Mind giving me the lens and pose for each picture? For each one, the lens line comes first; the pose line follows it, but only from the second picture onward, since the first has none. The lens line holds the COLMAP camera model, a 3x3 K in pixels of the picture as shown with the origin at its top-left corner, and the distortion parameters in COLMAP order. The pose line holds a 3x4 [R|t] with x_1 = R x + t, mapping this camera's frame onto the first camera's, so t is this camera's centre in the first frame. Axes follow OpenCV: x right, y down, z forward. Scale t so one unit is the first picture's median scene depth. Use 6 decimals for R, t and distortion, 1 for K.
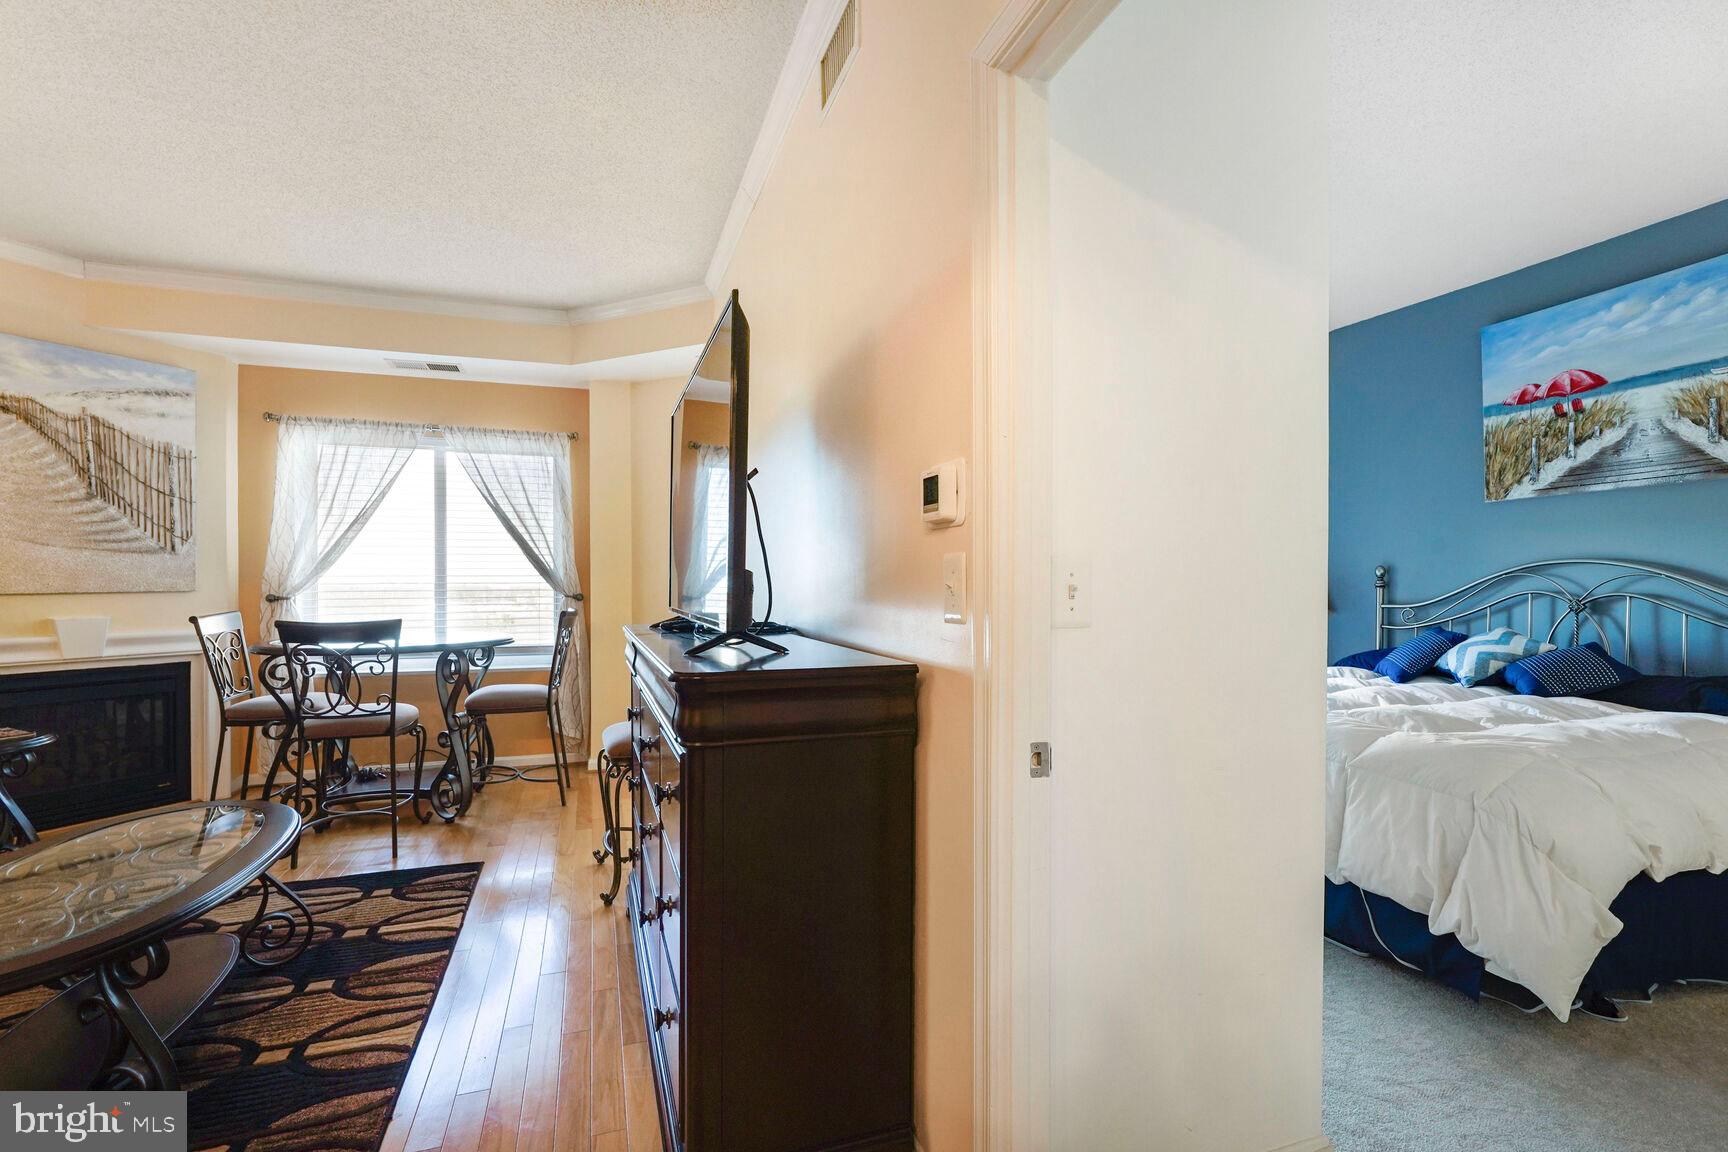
lens RADIAL K [[765.2, 0, 860.8], [0, 765.2, 589.6], [0, 0, 1]] dist [-0.023568, 0.011238]
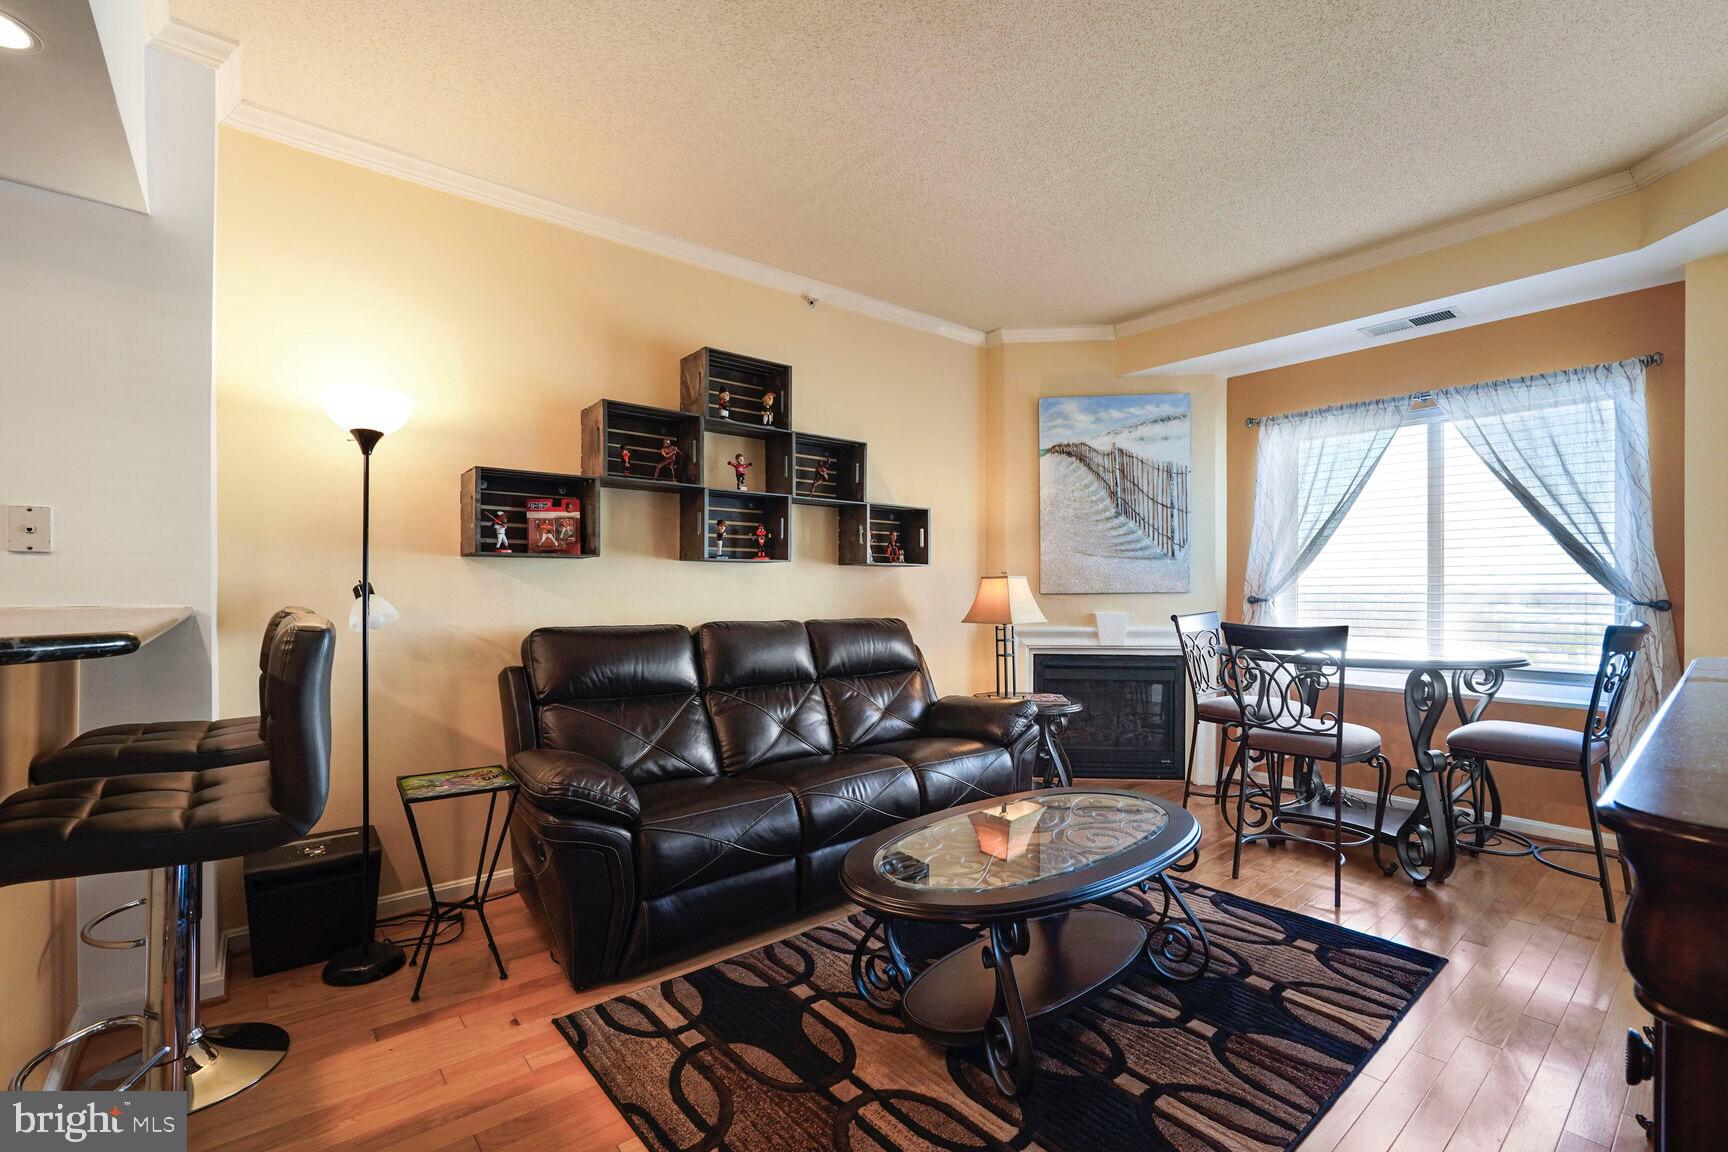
lens RADIAL K [[759.0, 0, 863.1], [0, 759.0, 591.2], [0, 0, 1]] dist [-0.022390, 0.010033]
pose [[0.346697, 0.004596, -0.937966, -0.008521], [-0.007302, 0.999971, 0.002201, 0.001666], [0.937949, 0.006086, 0.346720, 0.183526]]
